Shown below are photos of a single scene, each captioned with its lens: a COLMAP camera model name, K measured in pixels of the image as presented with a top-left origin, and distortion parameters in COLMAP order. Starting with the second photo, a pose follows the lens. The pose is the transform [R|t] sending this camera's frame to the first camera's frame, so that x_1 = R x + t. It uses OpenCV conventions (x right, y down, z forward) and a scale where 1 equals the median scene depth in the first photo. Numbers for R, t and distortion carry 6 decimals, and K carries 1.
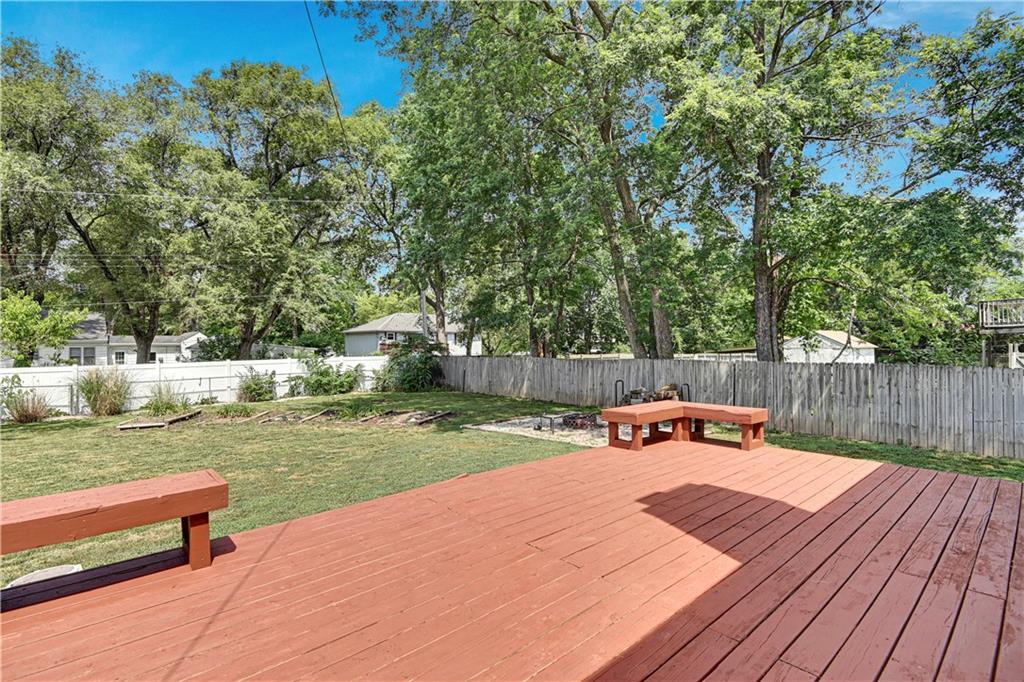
lens RADIAL K [[465.0, 0, 508.2], [0, 465.0, 357.1], [0, 0, 1]] dist [-0.001662, -0.000493]
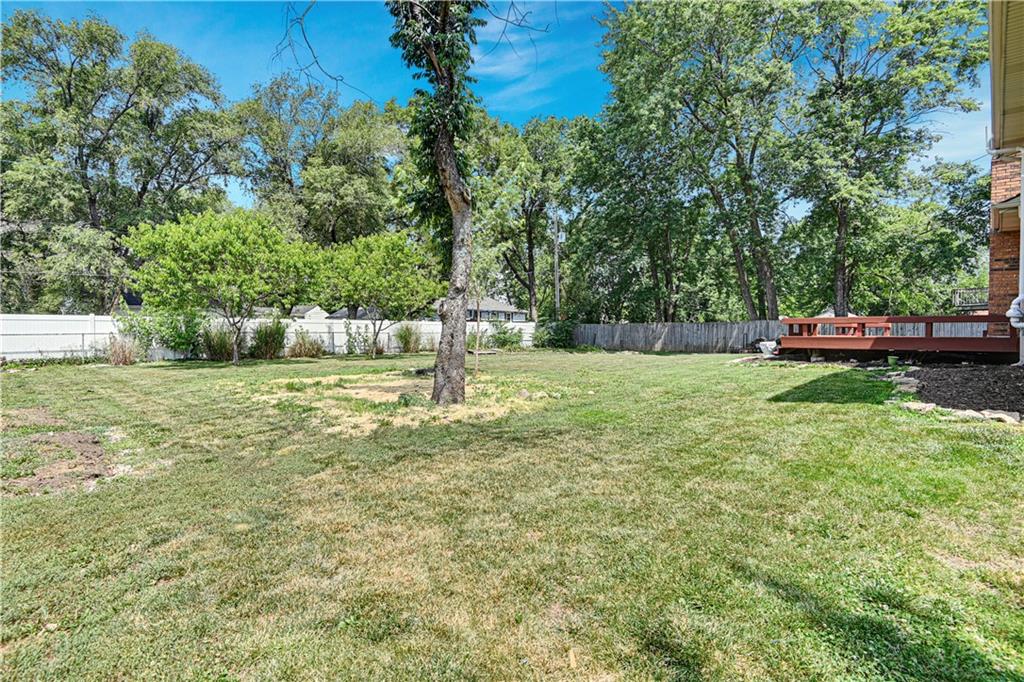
lens RADIAL K [[485.2, 0, 512.0], [0, 485.2, 341.0], [0, 0, 1]] dist [0.000718, -0.000473]
pose [[0.994819, 0.013571, 0.100755, -0.842205], [-0.013562, 0.999908, -0.000775, 0.100579], [-0.100756, -0.000595, 0.994911, -0.675630]]
